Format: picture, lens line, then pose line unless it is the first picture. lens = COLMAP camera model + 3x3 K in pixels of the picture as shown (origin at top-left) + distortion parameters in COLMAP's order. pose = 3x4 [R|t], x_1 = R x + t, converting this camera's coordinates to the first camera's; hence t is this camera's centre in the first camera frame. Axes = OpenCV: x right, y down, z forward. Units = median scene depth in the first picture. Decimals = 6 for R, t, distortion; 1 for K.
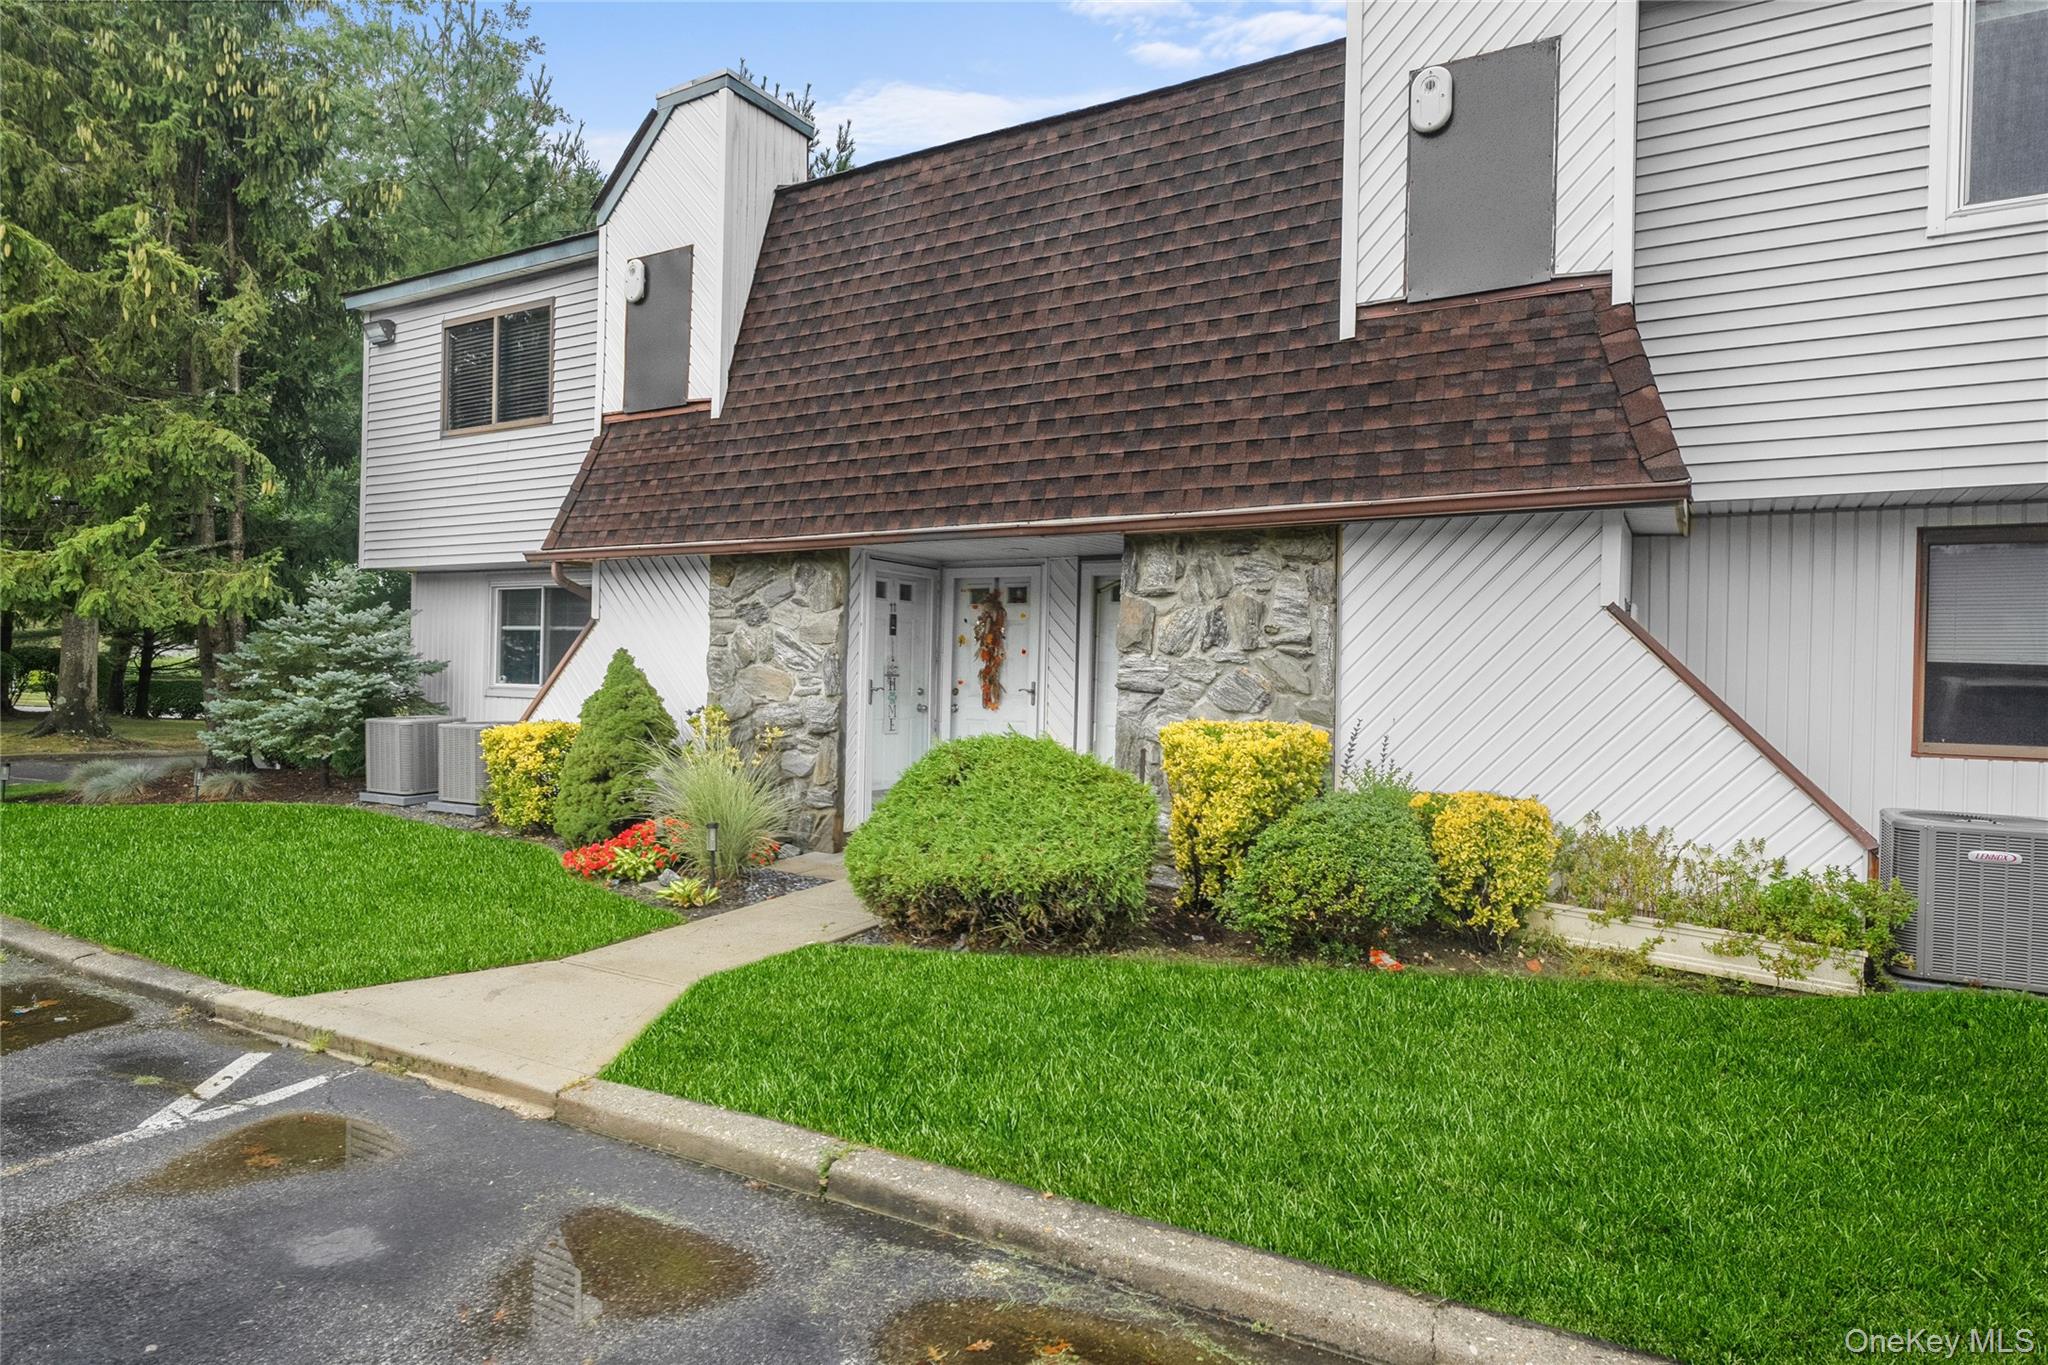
lens RADIAL K [[1156.2, 0, 1024.0], [0, 1156.2, 682.5], [0, 0, 1]] dist [0.003632, -0.000664]
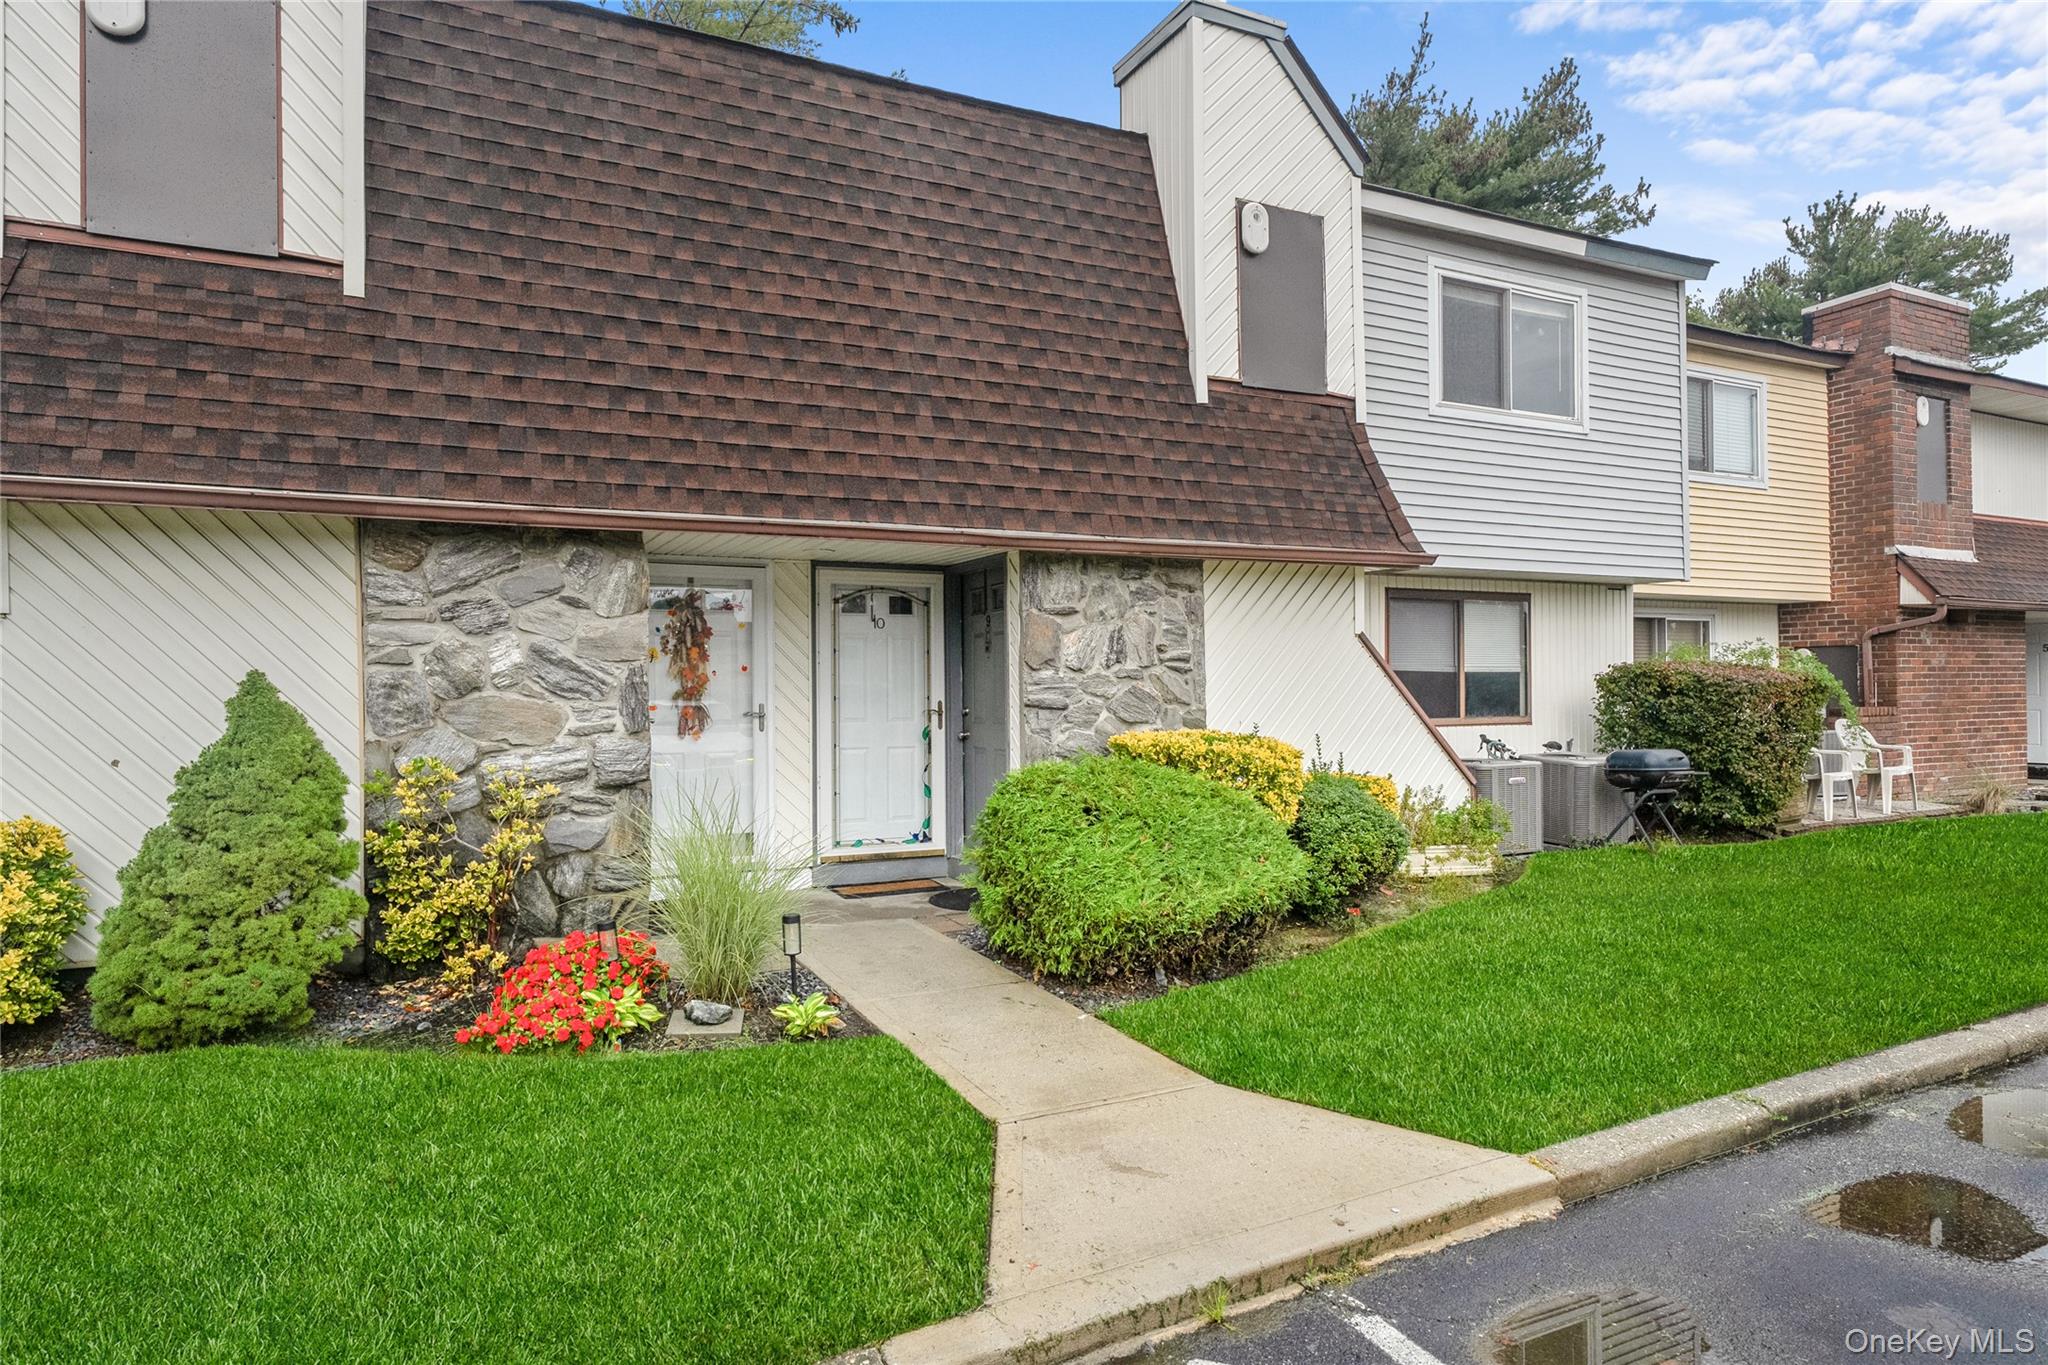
lens RADIAL K [[1156.2, 0, 1024.0], [0, 1156.2, 682.5], [0, 0, 1]] dist [0.003632, -0.000664]
pose [[0.550837, -0.021701, 0.834331, -0.780350], [0.024335, 0.999654, 0.009934, -0.025991], [-0.834258, 0.014831, 0.551174, 0.481489]]
